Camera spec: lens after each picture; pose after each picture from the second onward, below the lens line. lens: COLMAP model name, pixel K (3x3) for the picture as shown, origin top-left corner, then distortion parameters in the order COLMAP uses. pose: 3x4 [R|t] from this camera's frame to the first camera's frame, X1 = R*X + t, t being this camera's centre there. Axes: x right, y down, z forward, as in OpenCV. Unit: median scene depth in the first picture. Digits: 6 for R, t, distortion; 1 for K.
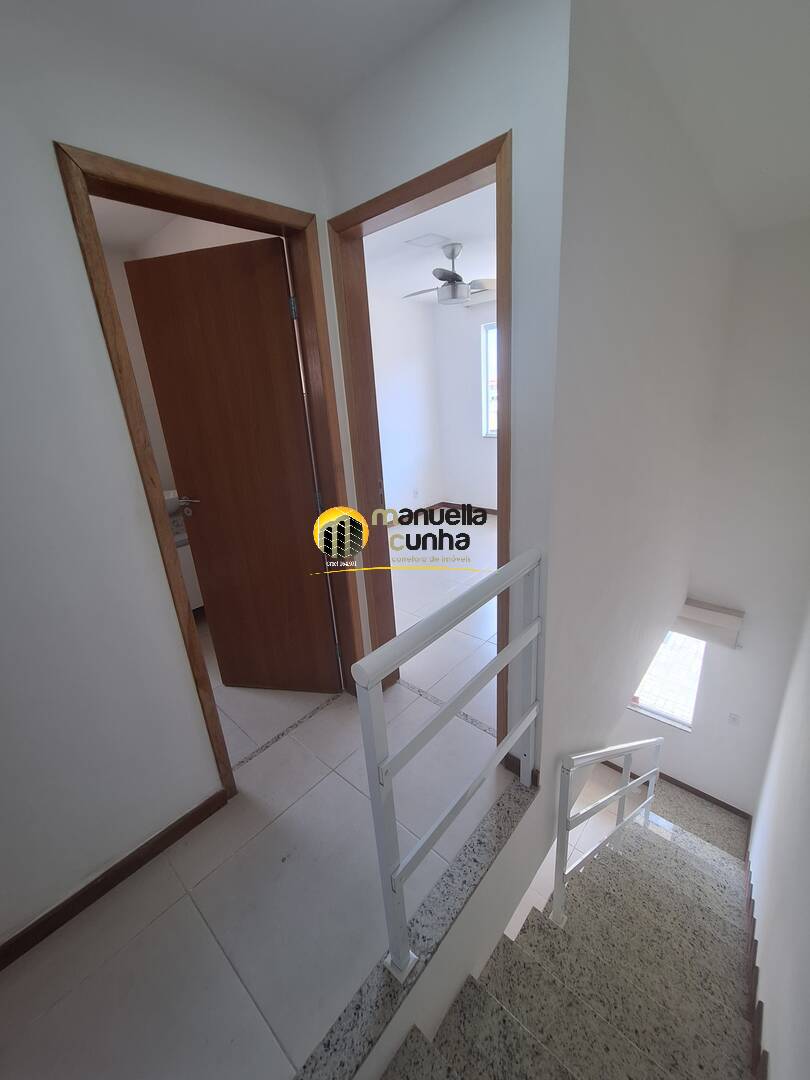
lens RADIAL K [[430.0, 0, 408.9], [0, 430.0, 536.9], [0, 0, 1]] dist [-0.000439, -0.000239]
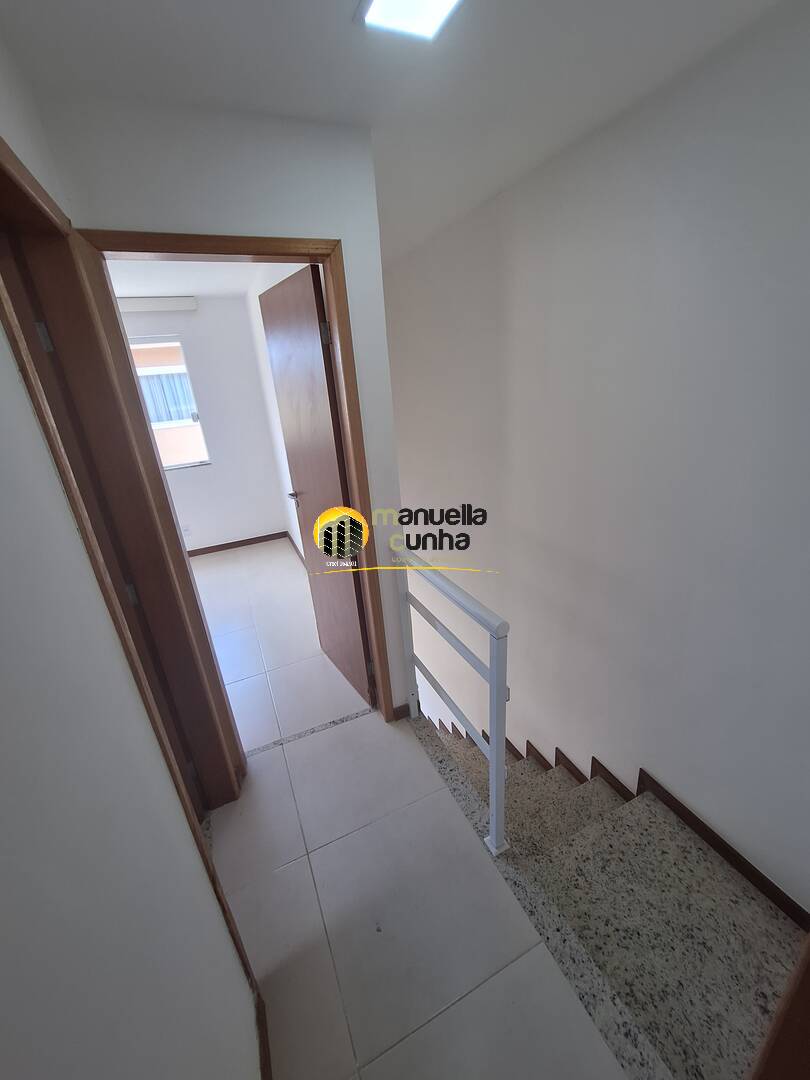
lens RADIAL K [[430.2, 0, 406.4], [0, 430.2, 536.6], [0, 0, 1]] dist [0.000120, 0.000638]
pose [[0.411700, -0.298285, 0.861121, -0.705764], [0.334472, 0.928432, 0.161690, -0.162379], [-0.847721, 0.221453, 0.482003, 0.252986]]
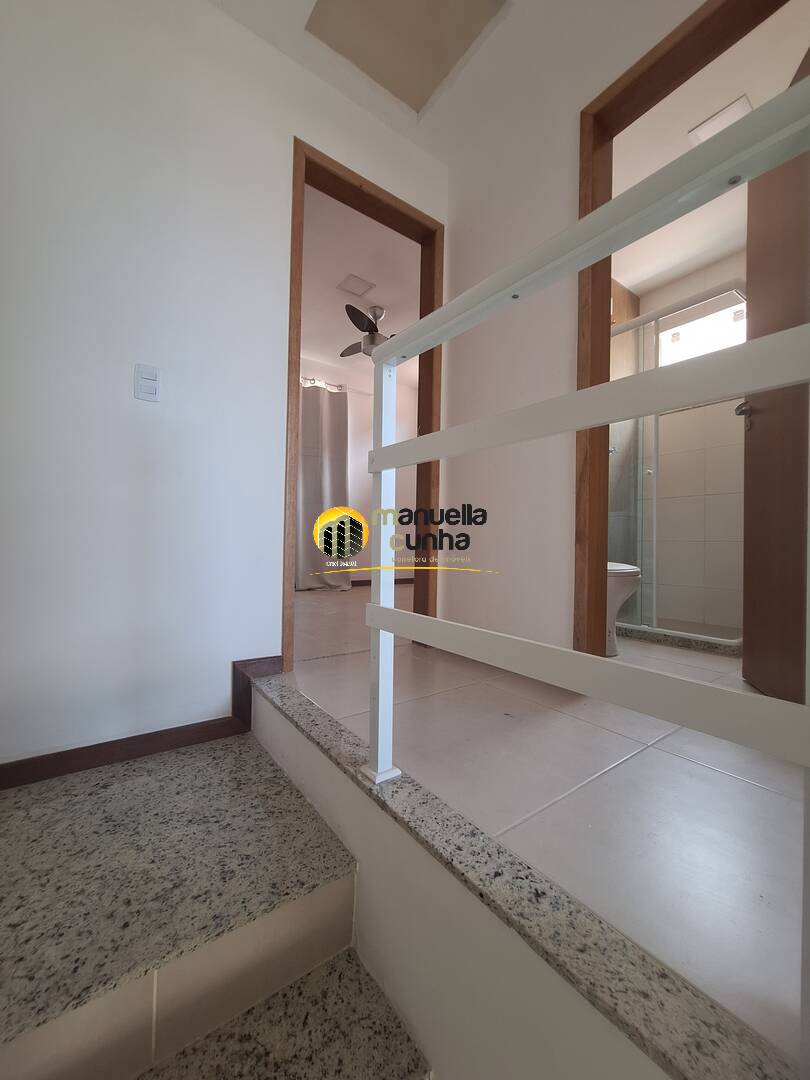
lens RADIAL K [[430.2, 0, 406.4], [0, 430.2, 536.6], [0, 0, 1]] dist [0.000120, 0.000638]
pose [[-0.207765, 0.050550, -0.976872, 0.521679], [-0.312417, 0.942929, 0.115240, 0.309745], [0.926946, 0.329134, -0.180115, 0.721076]]
